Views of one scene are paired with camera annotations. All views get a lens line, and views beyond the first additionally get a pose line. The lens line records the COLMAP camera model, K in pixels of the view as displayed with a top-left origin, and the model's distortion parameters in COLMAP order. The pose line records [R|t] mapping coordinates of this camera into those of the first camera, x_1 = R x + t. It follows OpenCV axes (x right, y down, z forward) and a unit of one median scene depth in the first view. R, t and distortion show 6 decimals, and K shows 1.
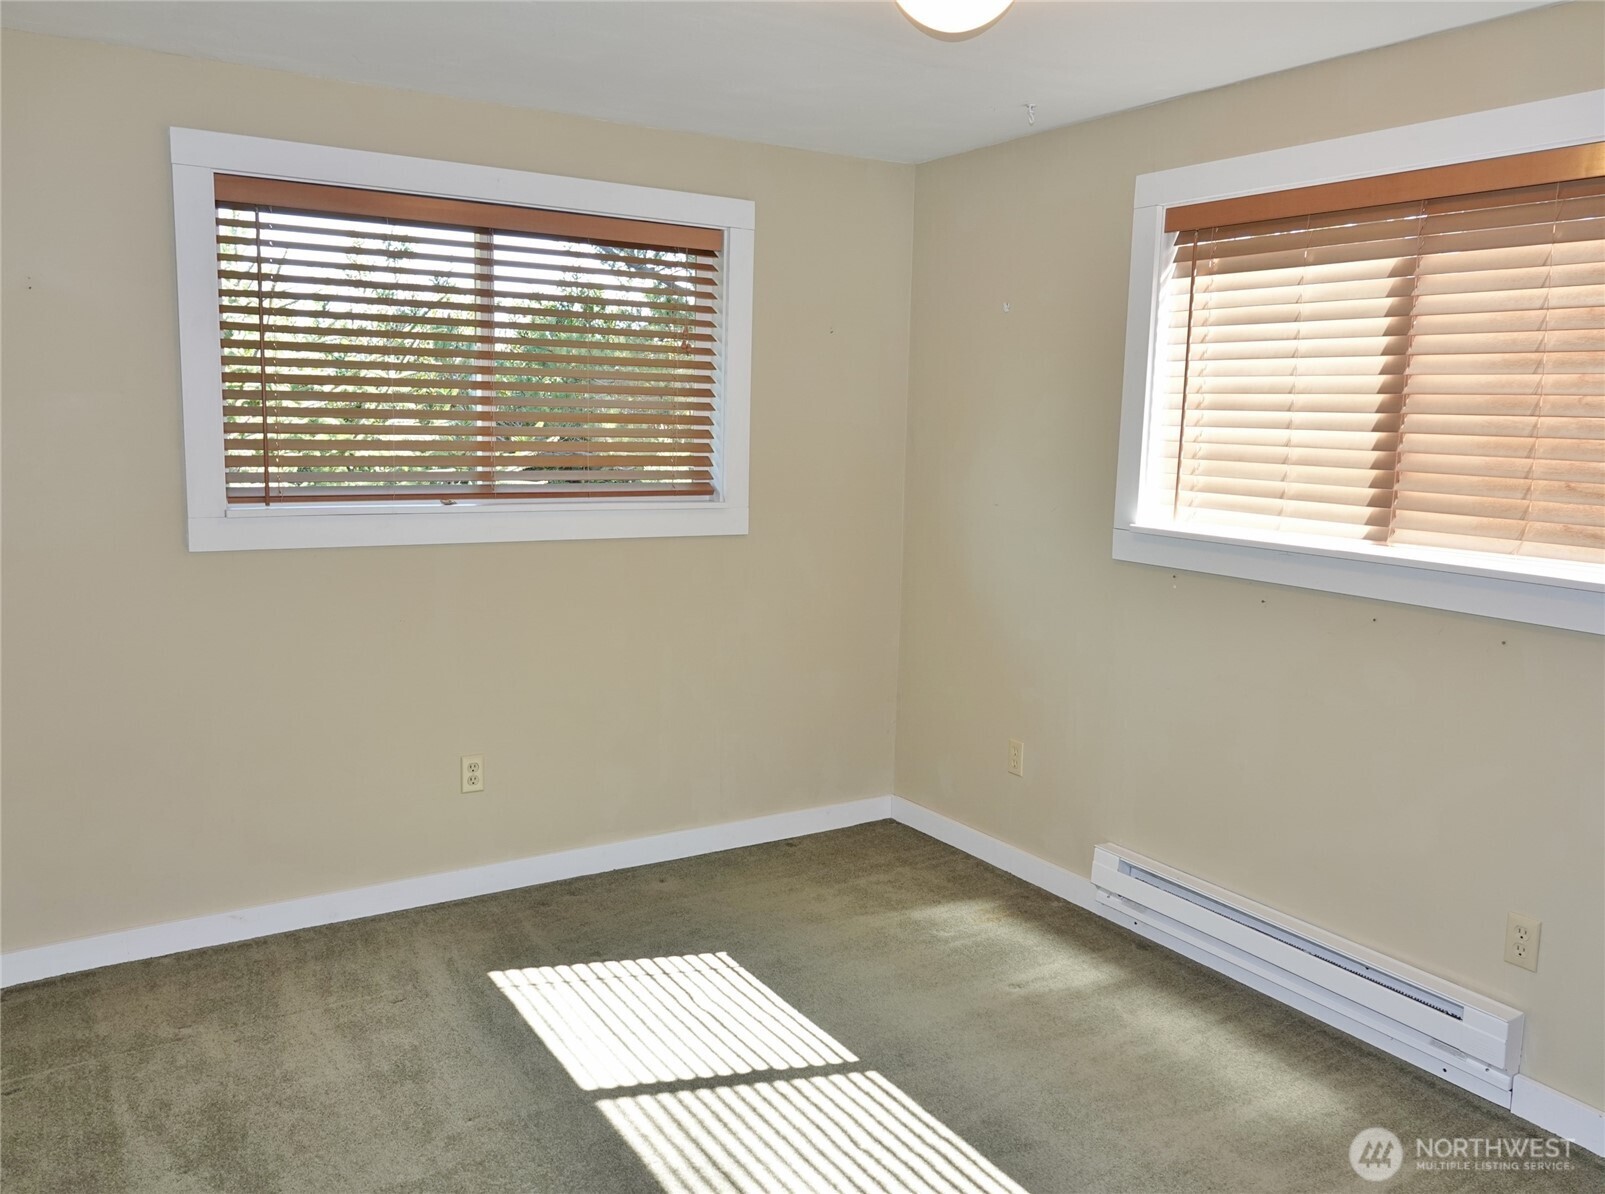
lens RADIAL K [[1241.5, 0, 802.5], [0, 1241.5, 597.0], [0, 0, 1]] dist [-0.003020, -0.001641]
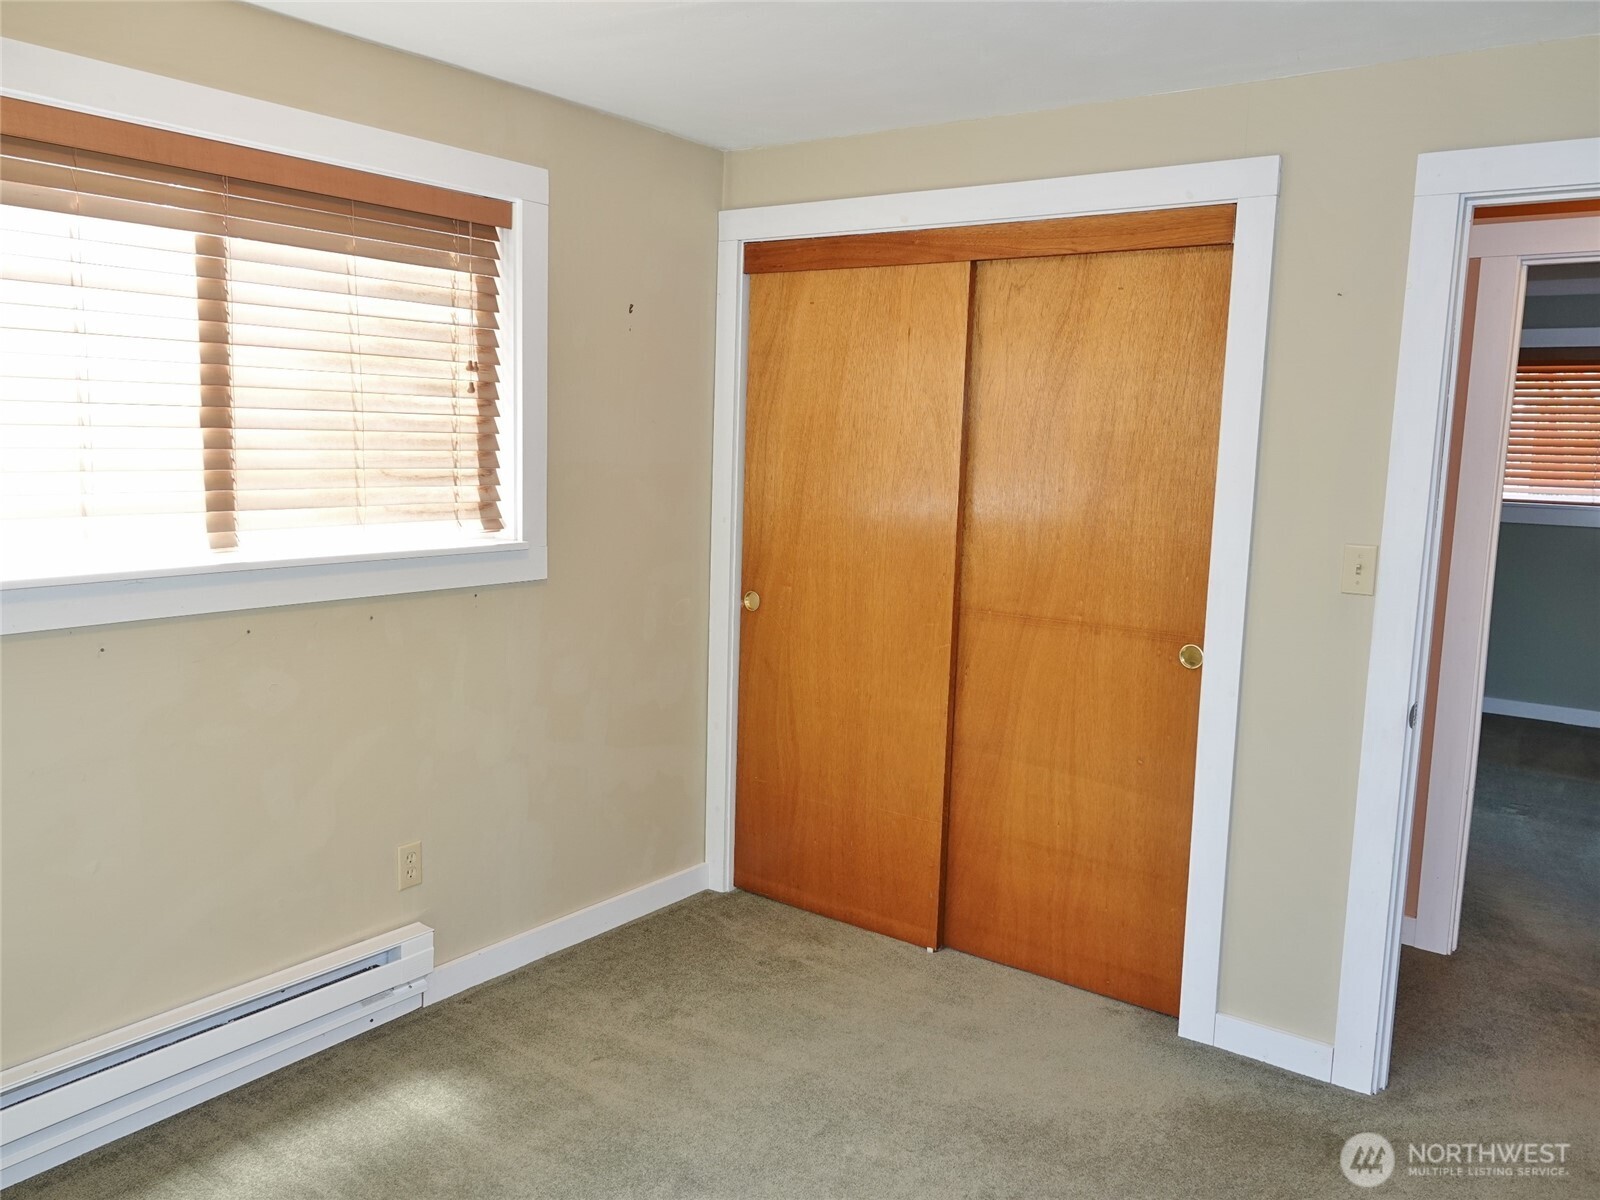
lens RADIAL K [[1249.1, 0, 800.0], [0, 1249.1, 600.0], [0, 0, 1]] dist [0.008606, 0.002387]
pose [[-0.376250, -0.153765, 0.913670, -0.571071], [0.113335, 0.971089, 0.210100, -0.162386], [-0.919560, 0.182601, -0.347945, 0.993920]]
